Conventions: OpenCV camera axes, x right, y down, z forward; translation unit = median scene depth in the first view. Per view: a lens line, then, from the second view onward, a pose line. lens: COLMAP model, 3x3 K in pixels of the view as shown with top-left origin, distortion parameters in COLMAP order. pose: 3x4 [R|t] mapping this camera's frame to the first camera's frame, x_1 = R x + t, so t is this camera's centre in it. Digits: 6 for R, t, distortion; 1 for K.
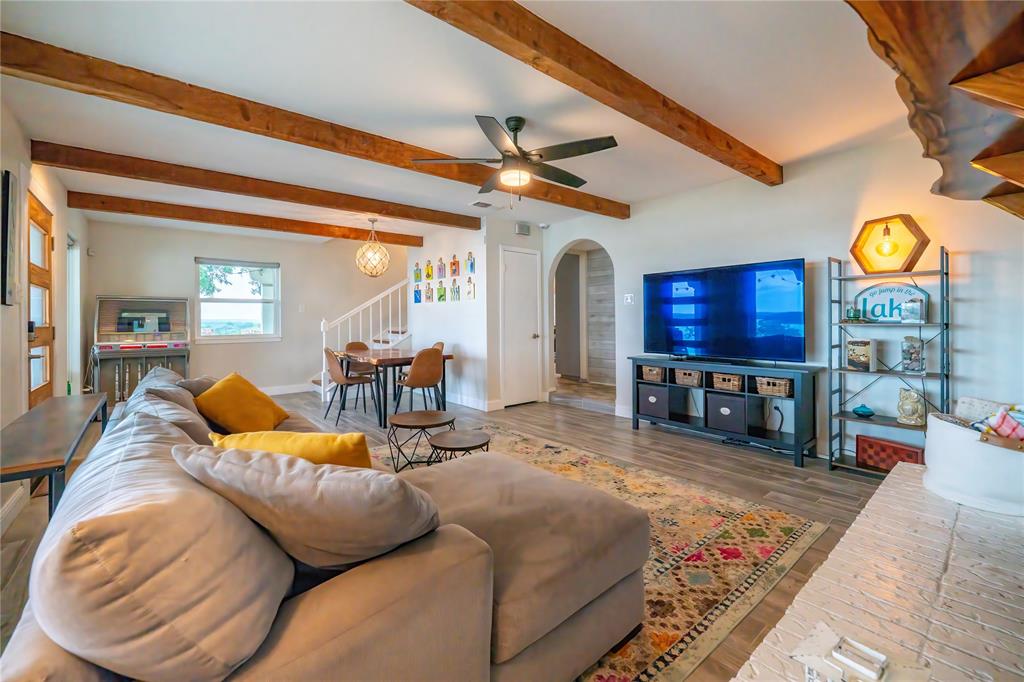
lens RADIAL K [[424.5, 0, 512.0], [0, 424.5, 341.0], [0, 0, 1]] dist [-0.001001, -0.000135]
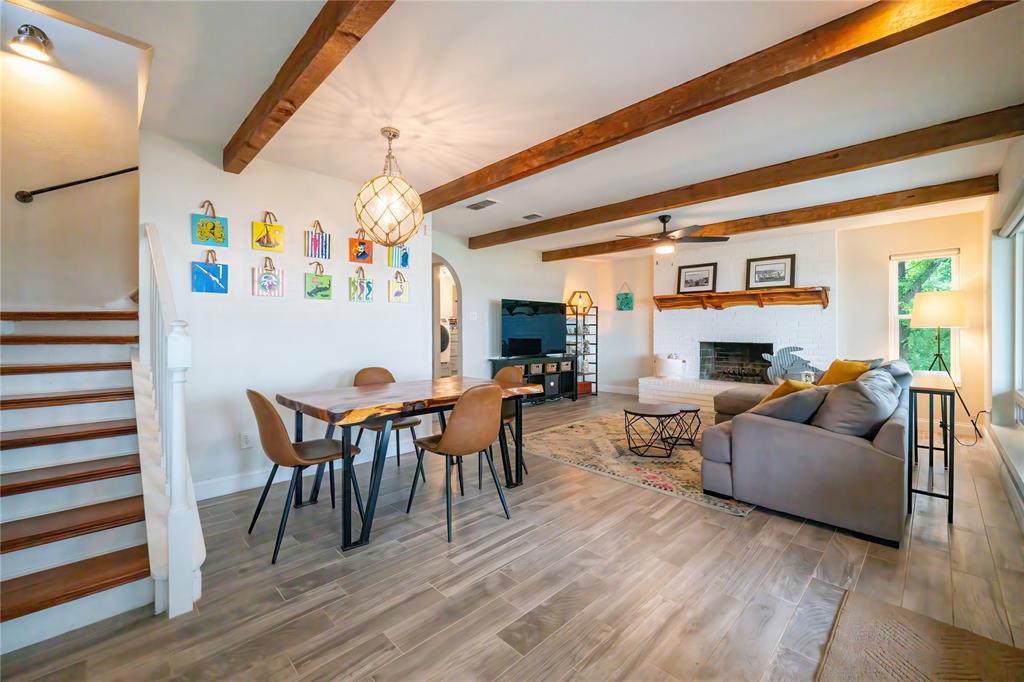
lens RADIAL K [[414.5, 0, 506.2], [0, 414.5, 338.9], [0, 0, 1]] dist [-0.001027, -0.000171]
pose [[-0.072699, -0.010352, 0.997300, -1.196006], [0.054096, 0.998433, 0.014307, -0.056535], [-0.995886, 0.054990, -0.072025, 1.302966]]
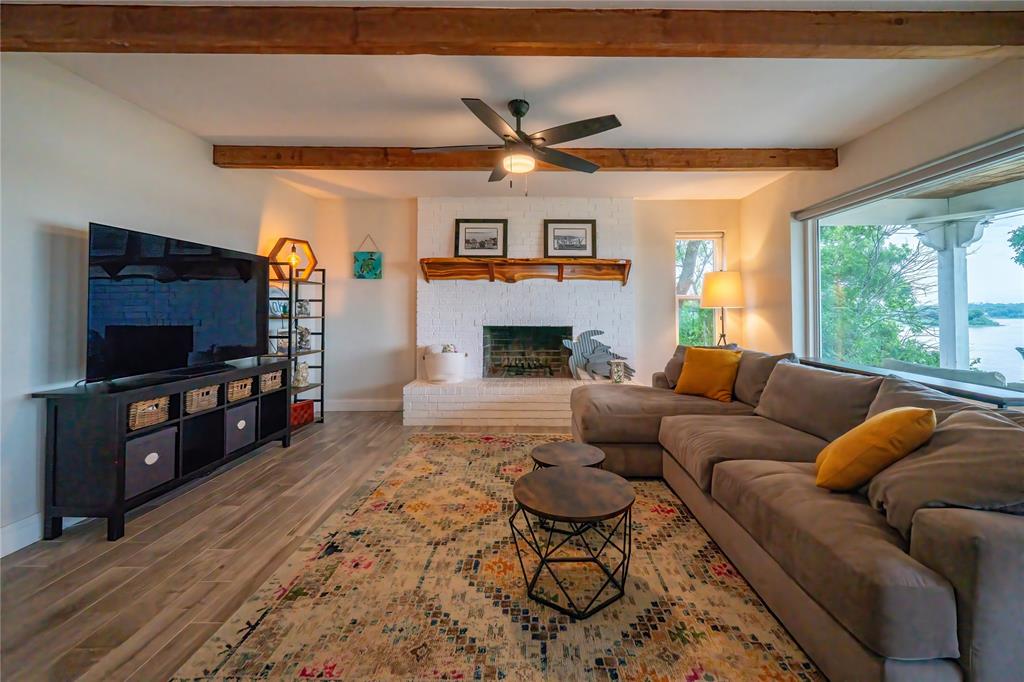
lens RADIAL K [[425.9, 0, 534.7], [0, 425.9, 305.2], [0, 0, 1]] dist [-0.000502, -0.000039]
pose [[-0.767585, 0.016468, 0.640735, -0.466621], [0.040742, 0.998902, 0.023135, -0.062246], [-0.639650, 0.043863, -0.767413, 1.259553]]
